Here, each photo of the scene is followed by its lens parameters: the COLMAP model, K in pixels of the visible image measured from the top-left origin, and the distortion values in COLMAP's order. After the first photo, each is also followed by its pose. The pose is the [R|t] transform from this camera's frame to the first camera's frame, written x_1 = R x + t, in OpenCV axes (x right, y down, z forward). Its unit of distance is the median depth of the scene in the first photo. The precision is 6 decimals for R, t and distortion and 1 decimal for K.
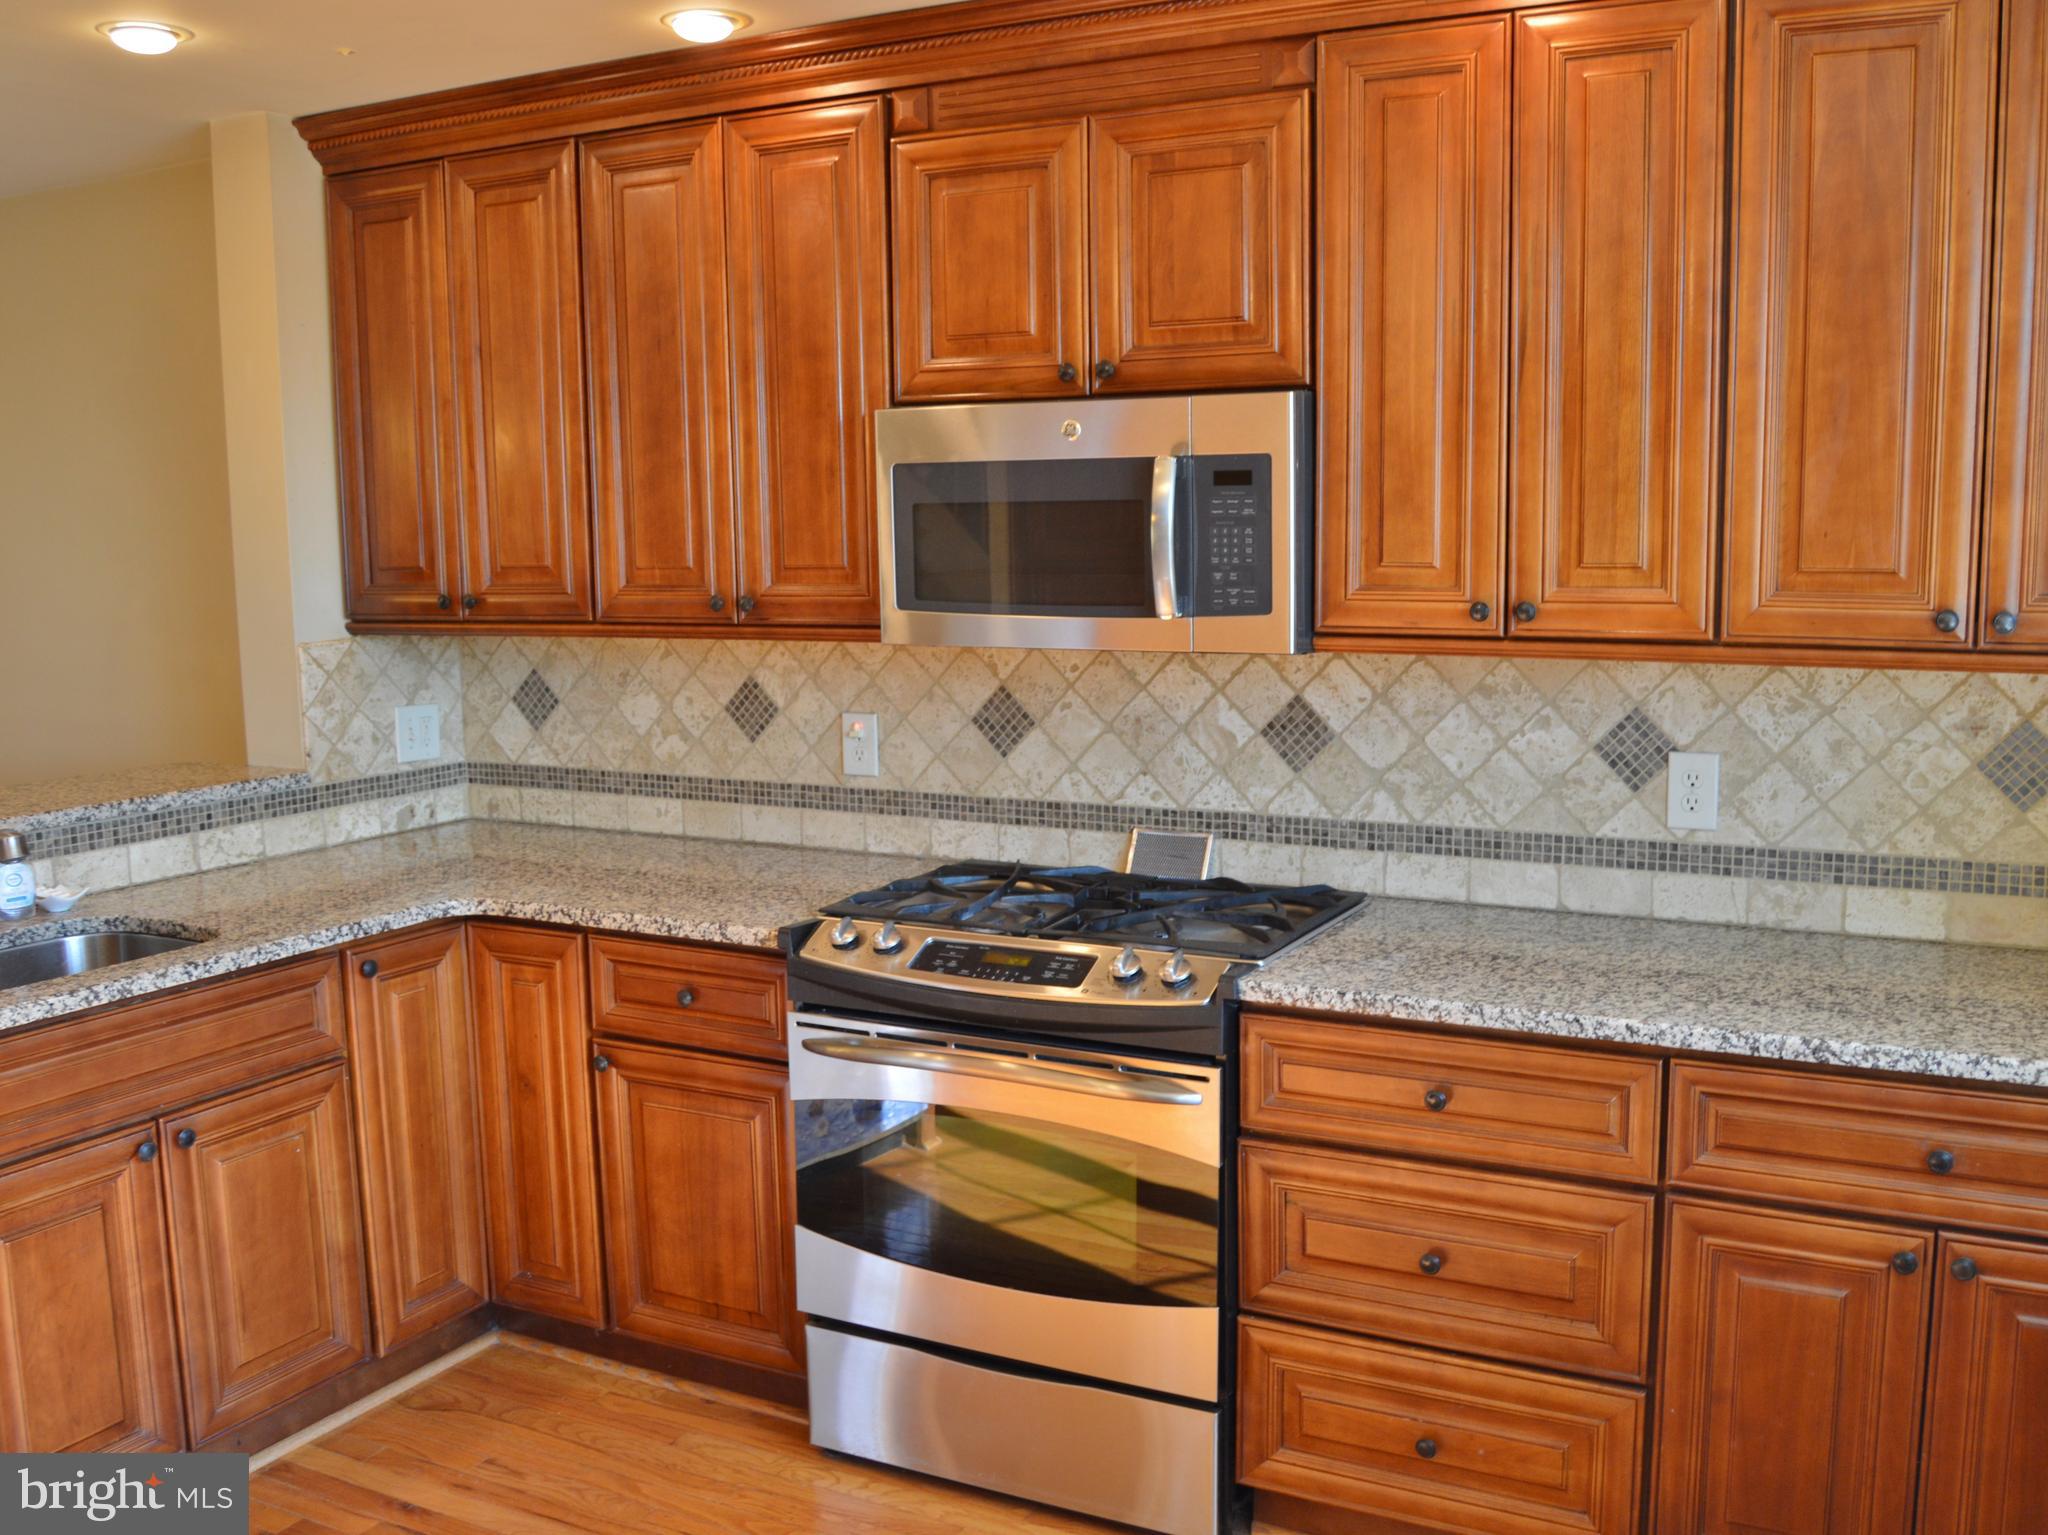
lens RADIAL K [[1942.2, 0, 1070.0], [0, 1942.2, 758.3], [0, 0, 1]] dist [-0.079417, 0.020916]
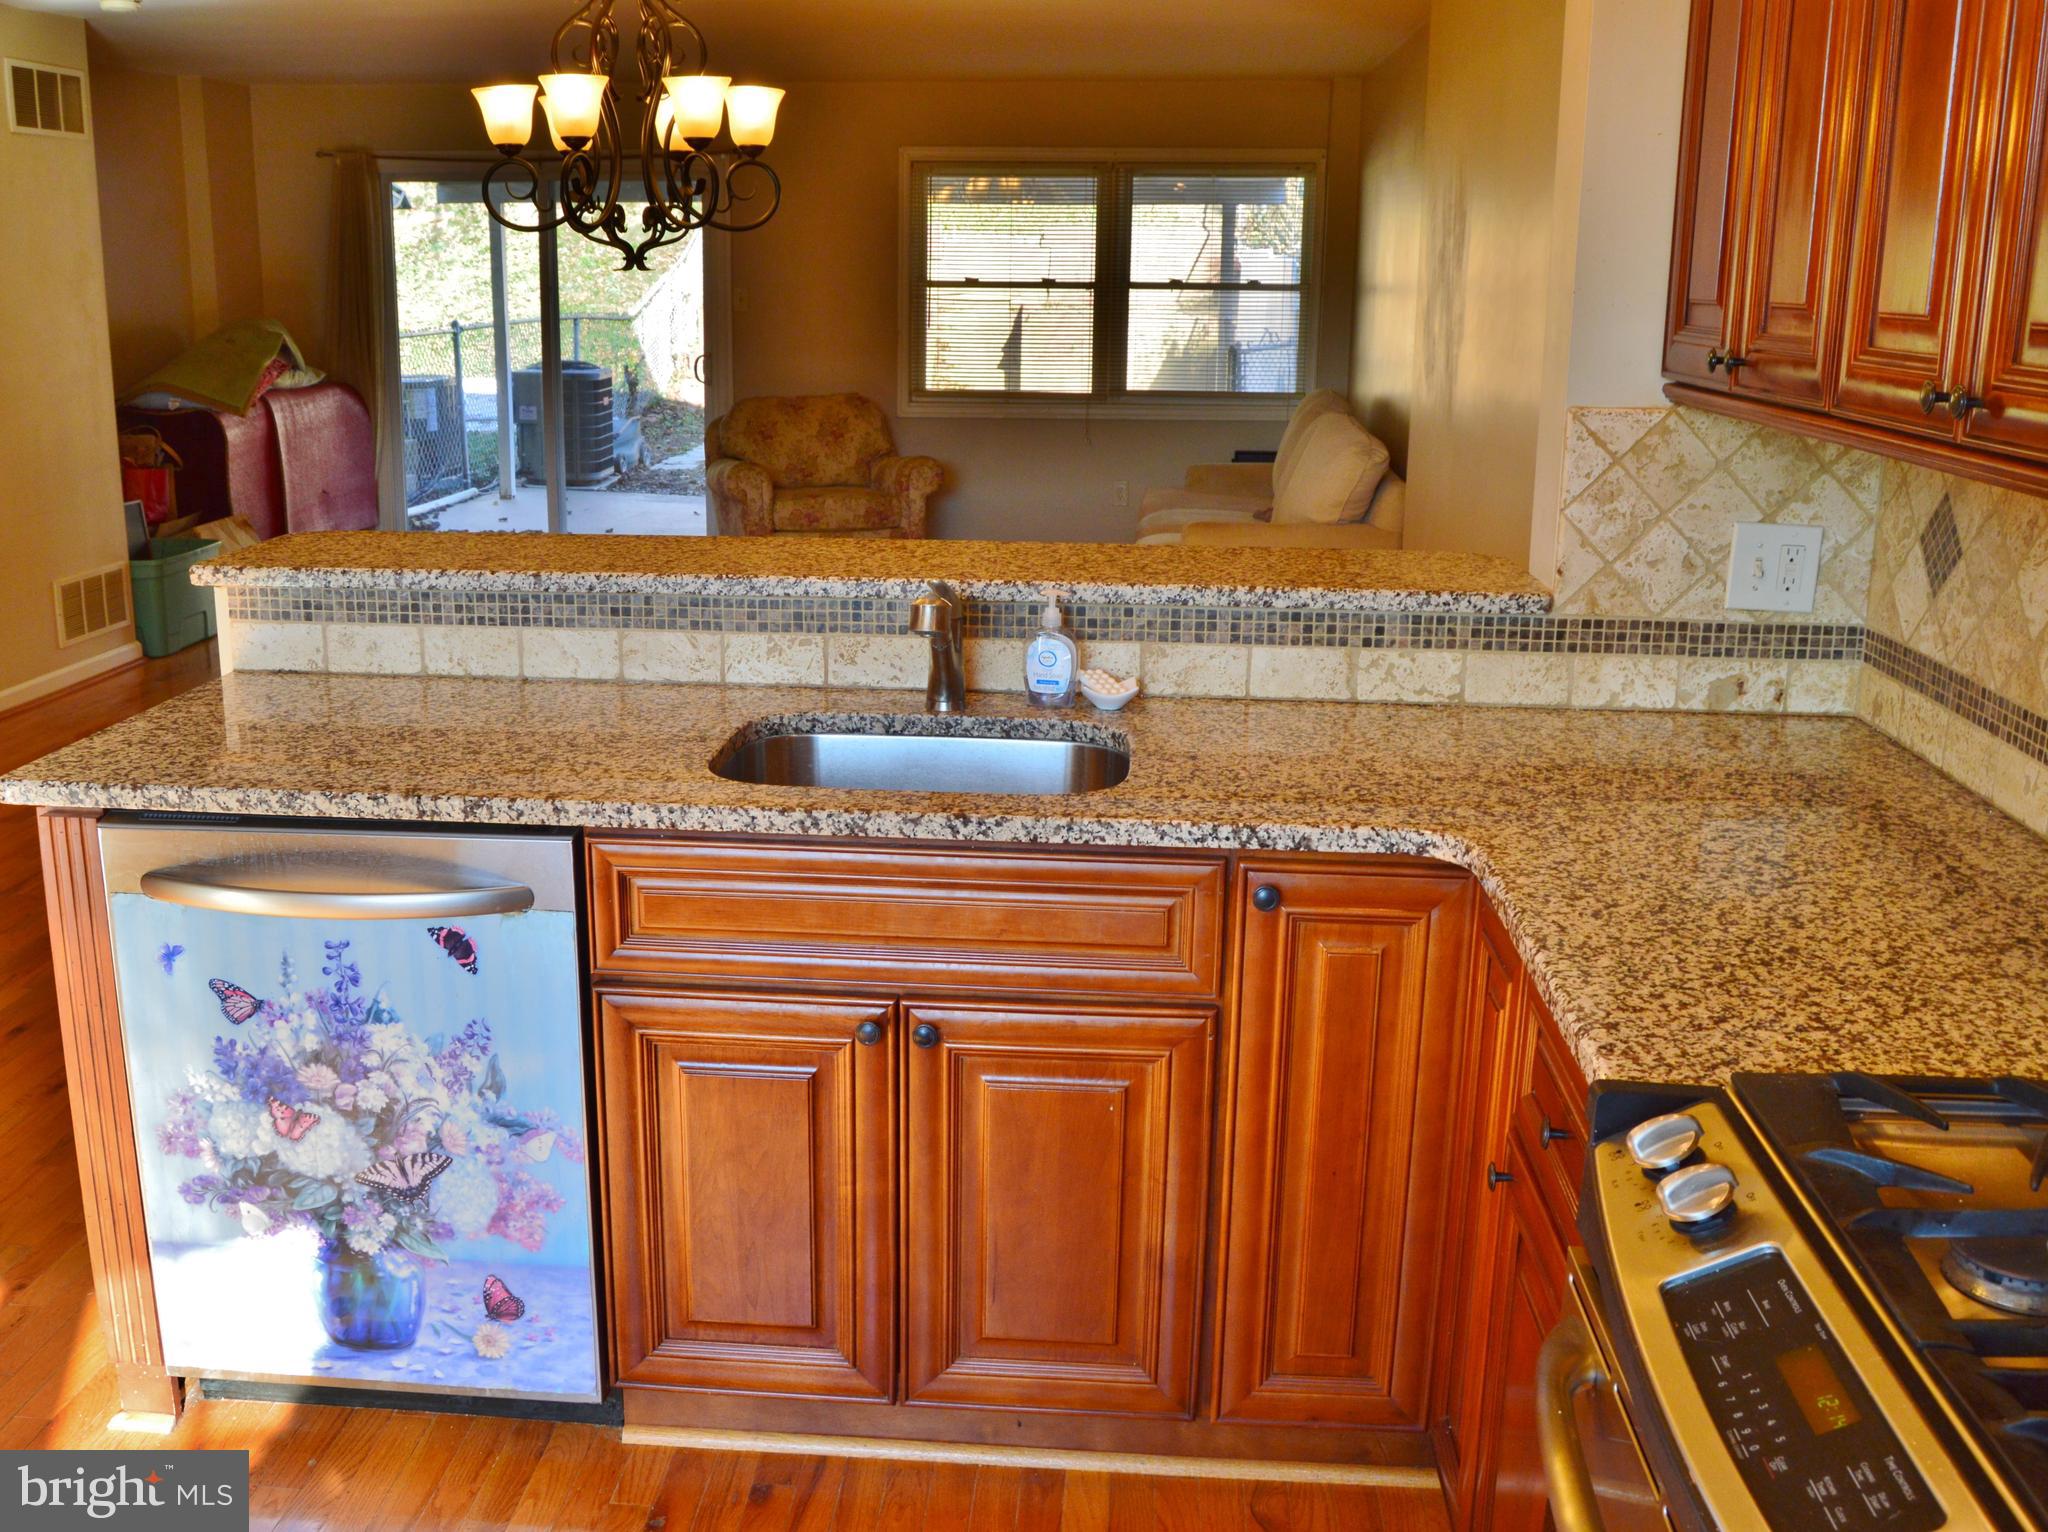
lens RADIAL K [[1951.3, 0, 936.5], [0, 1951.3, 769.7], [0, 0, 1]] dist [-0.081383, 0.026873]
pose [[0.369808, 0.251006, -0.894560, 0.157407], [-0.126981, 0.967436, 0.218961, -0.056370], [0.920390, 0.032619, 0.389638, 0.529421]]
